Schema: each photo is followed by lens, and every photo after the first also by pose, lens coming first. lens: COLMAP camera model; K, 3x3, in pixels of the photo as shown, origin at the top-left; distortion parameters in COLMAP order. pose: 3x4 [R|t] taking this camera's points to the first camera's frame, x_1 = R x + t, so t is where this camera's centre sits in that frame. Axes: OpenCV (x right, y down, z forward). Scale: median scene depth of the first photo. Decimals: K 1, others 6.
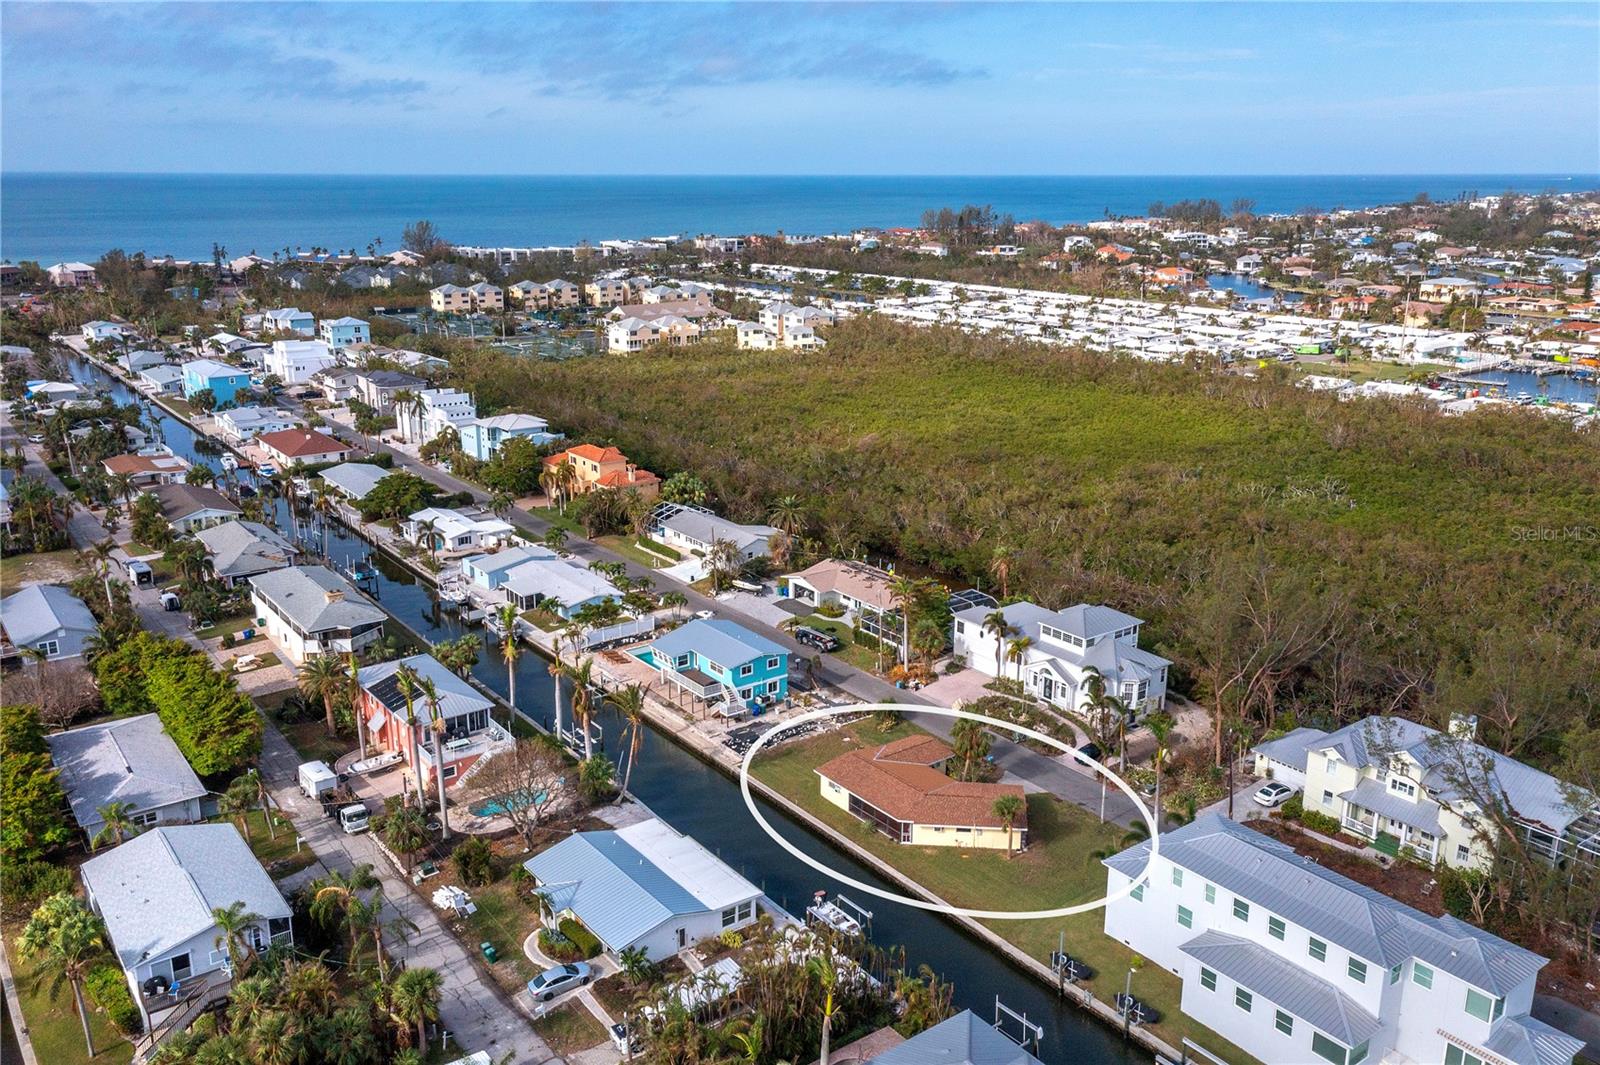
lens RADIAL K [[1273.6, 0, 807.1], [0, 1273.6, 542.2], [0, 0, 1]] dist [-0.018741, 0.041053]
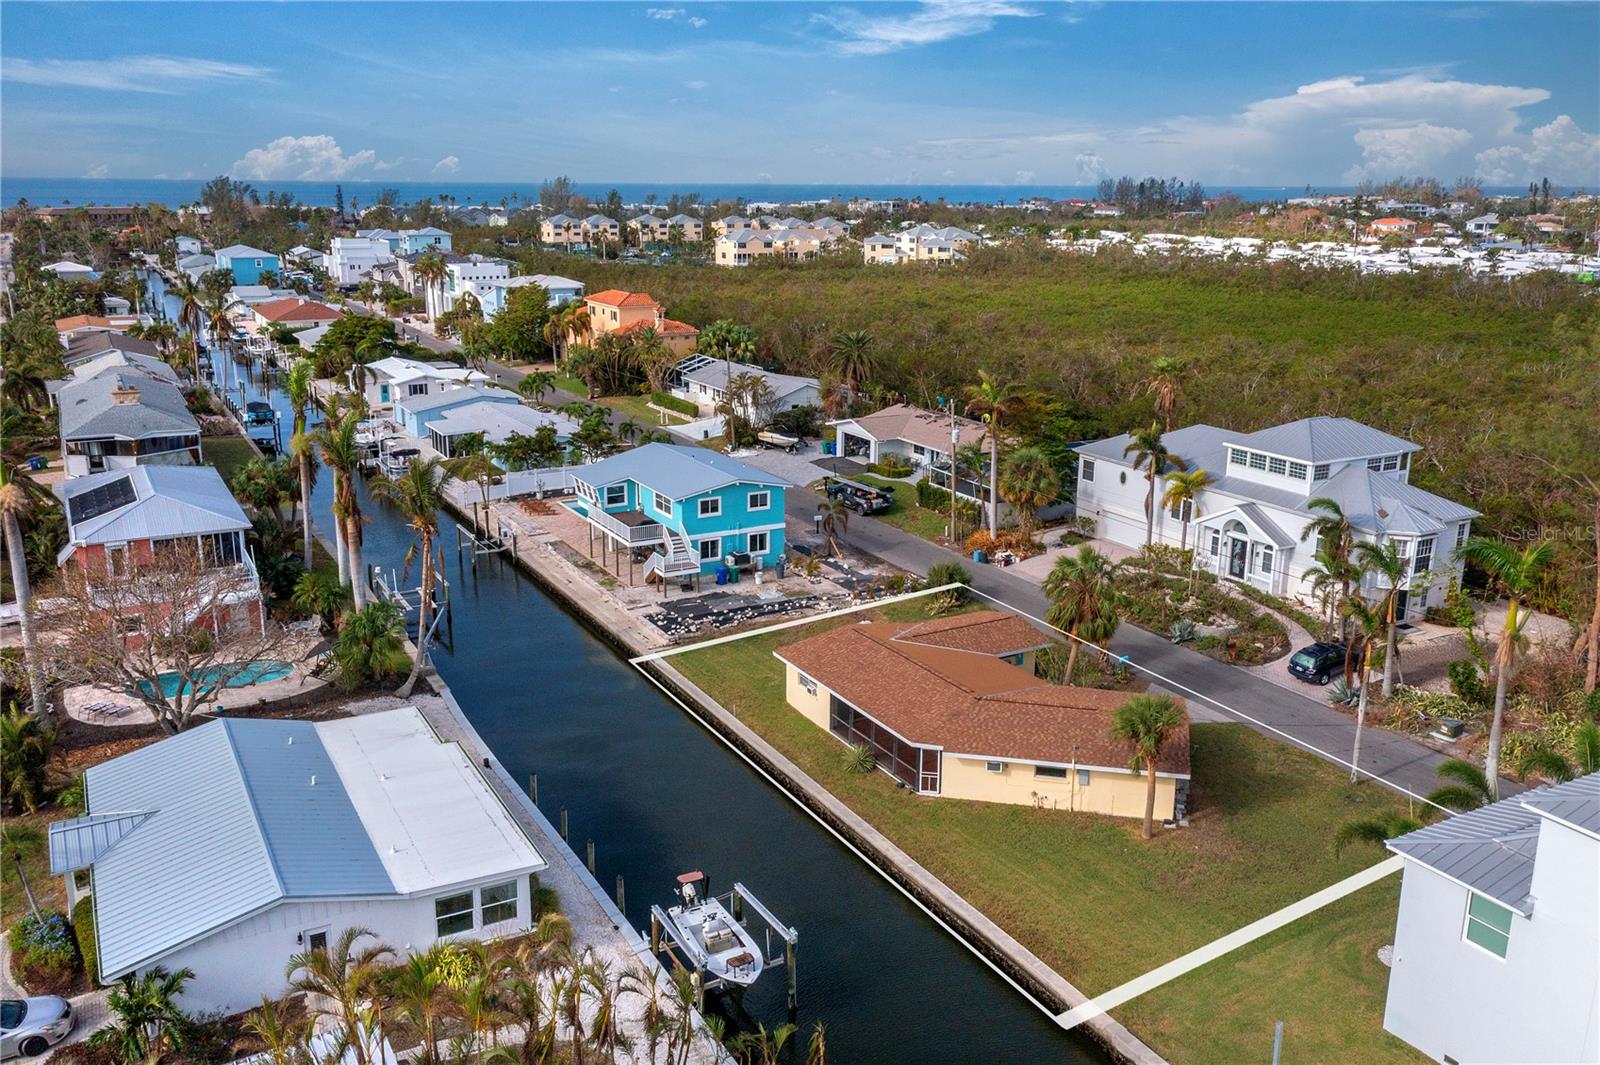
lens RADIAL K [[1273.6, 0, 806.0], [0, 1273.6, 537.1], [0, 0, 1]] dist [-0.018741, 0.041053]
pose [[0.990419, 0.036483, -0.133192, 0.075624], [-0.039038, 0.999100, -0.016620, 0.122484], [0.132466, 0.021660, 0.990951, 0.422778]]
